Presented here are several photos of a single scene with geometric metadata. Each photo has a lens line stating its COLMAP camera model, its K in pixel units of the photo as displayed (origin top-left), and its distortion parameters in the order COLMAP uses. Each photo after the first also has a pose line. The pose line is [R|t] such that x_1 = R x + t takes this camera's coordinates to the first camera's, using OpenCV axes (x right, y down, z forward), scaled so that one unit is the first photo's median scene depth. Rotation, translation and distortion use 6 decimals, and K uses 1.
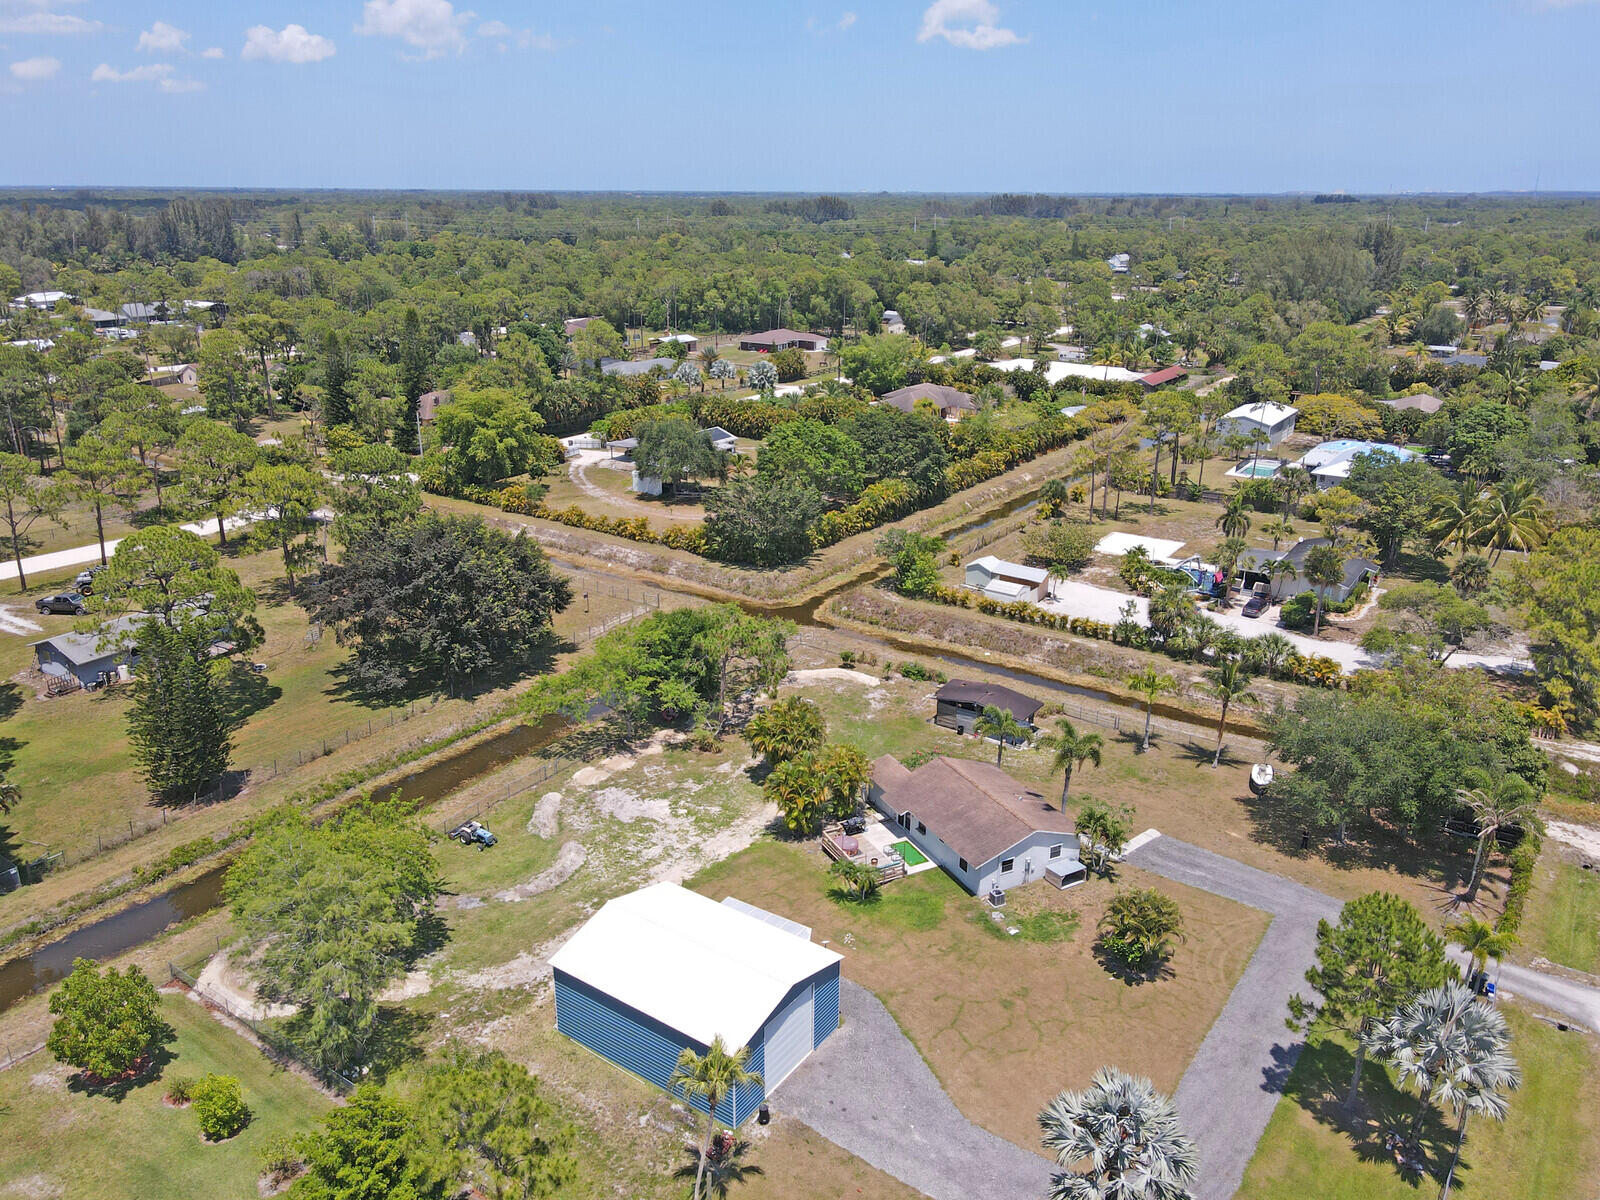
lens RADIAL K [[1174.7, 0, 804.3], [0, 1174.7, 604.7], [0, 0, 1]] dist [0.009325, 0.006237]
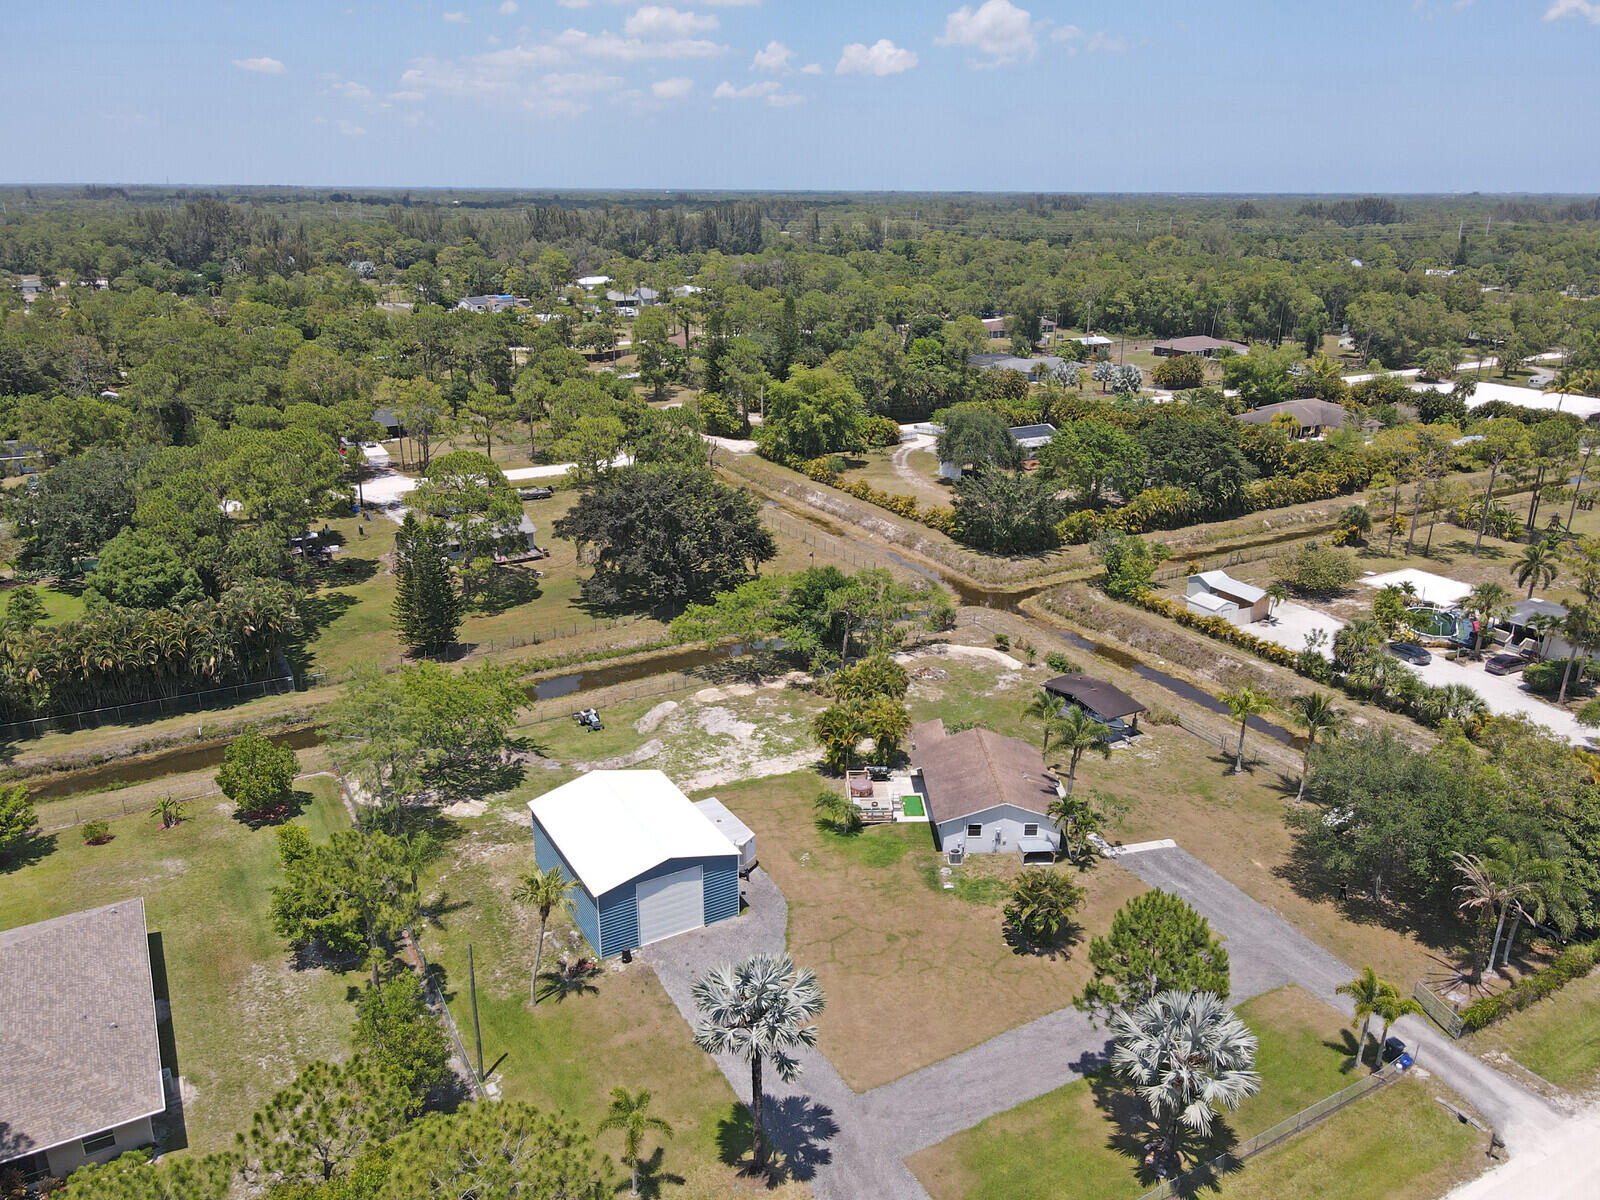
lens RADIAL K [[1174.7, 0, 804.8], [0, 1174.7, 603.6], [0, 0, 1]] dist [0.009325, 0.006237]
pose [[0.906706, 0.142165, -0.397081, 0.269261], [-0.143176, 0.989321, 0.027270, 0.009141], [0.396717, 0.032127, 0.917378, -0.020114]]
